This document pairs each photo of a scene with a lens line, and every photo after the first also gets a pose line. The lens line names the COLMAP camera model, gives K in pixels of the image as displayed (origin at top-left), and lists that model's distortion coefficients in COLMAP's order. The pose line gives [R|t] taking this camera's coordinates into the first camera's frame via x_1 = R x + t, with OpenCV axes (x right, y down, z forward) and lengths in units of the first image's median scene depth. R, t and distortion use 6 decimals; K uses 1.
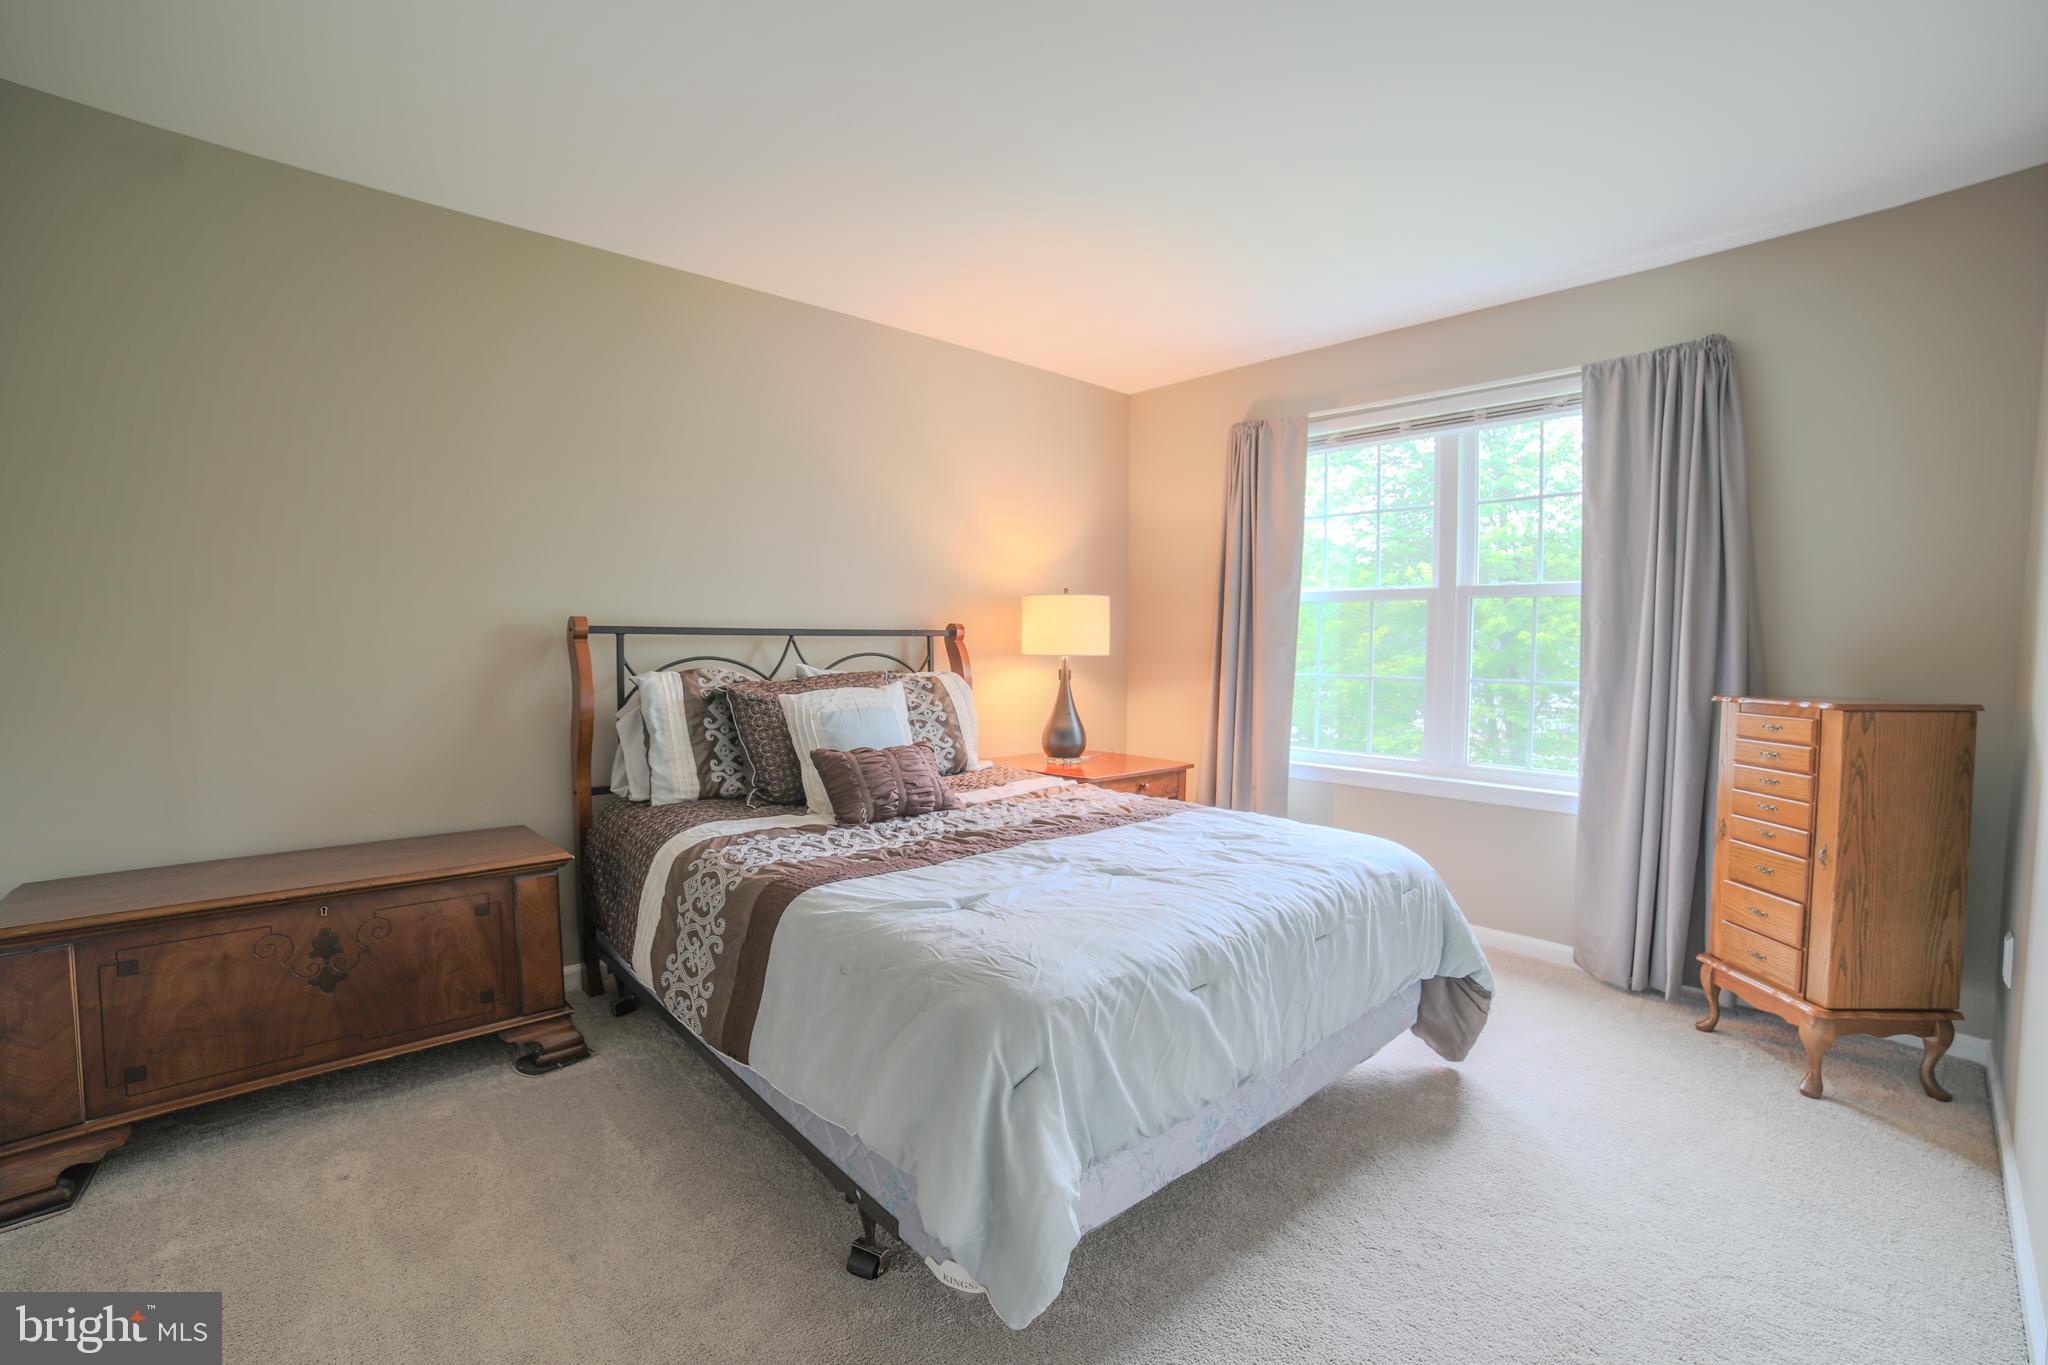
lens RADIAL K [[886.4, 0, 1022.6], [0, 886.4, 693.5], [0, 0, 1]] dist [-0.110920, 0.039508]
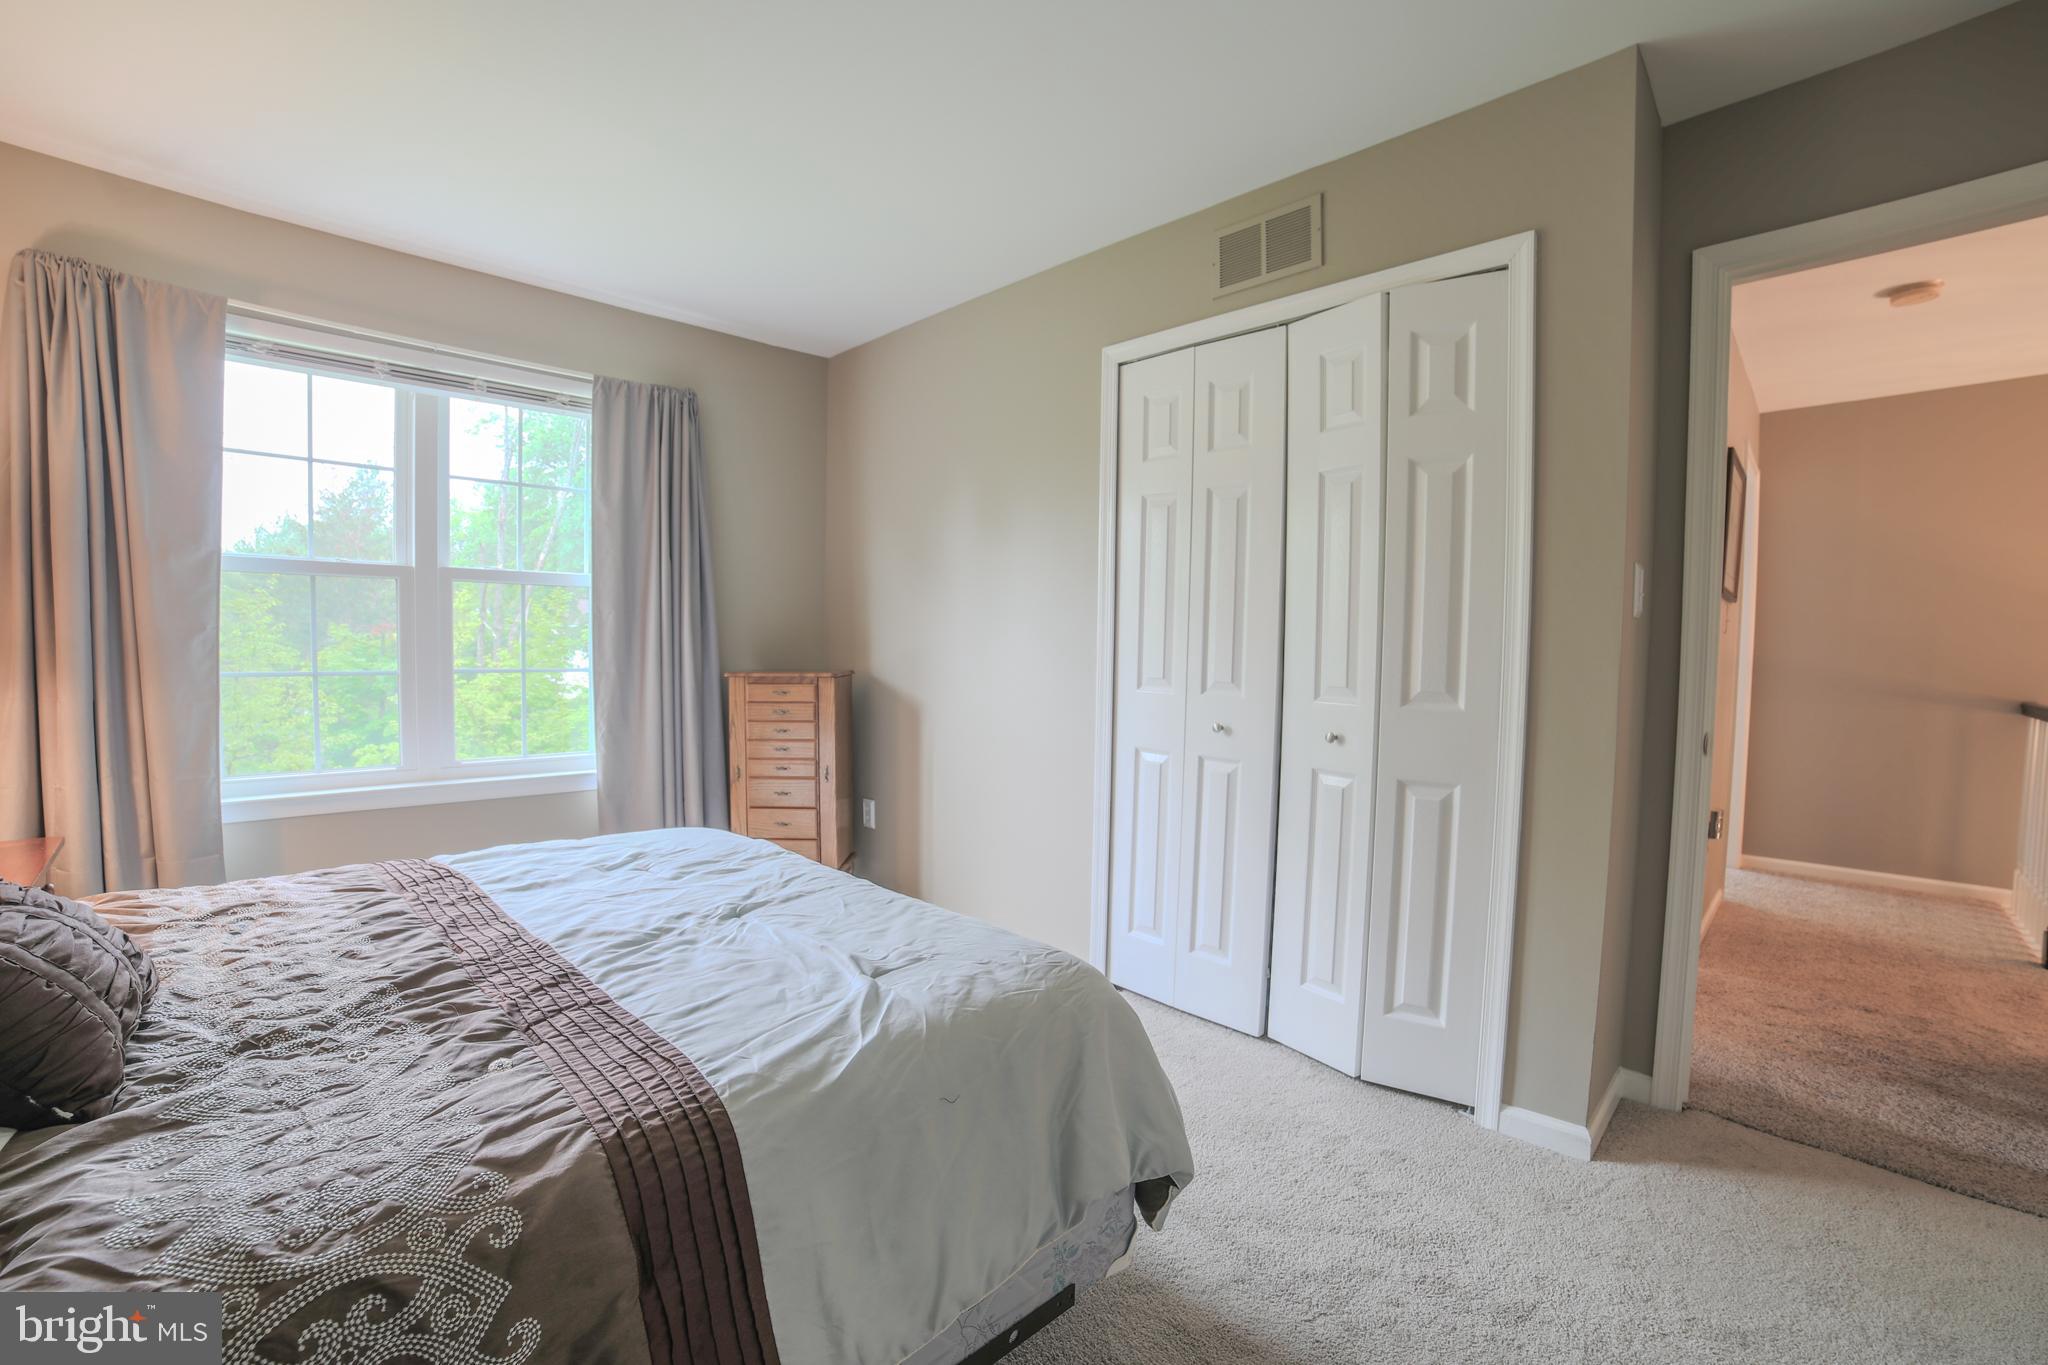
lens RADIAL K [[886.4, 0, 1022.6], [0, 886.4, 693.5], [0, 0, 1]] dist [-0.110920, 0.039508]
pose [[-0.050318, -0.062318, 0.996787, -0.496727], [0.041236, 0.997071, 0.064417, -0.030320], [-0.997882, 0.044344, -0.047601, 0.537358]]
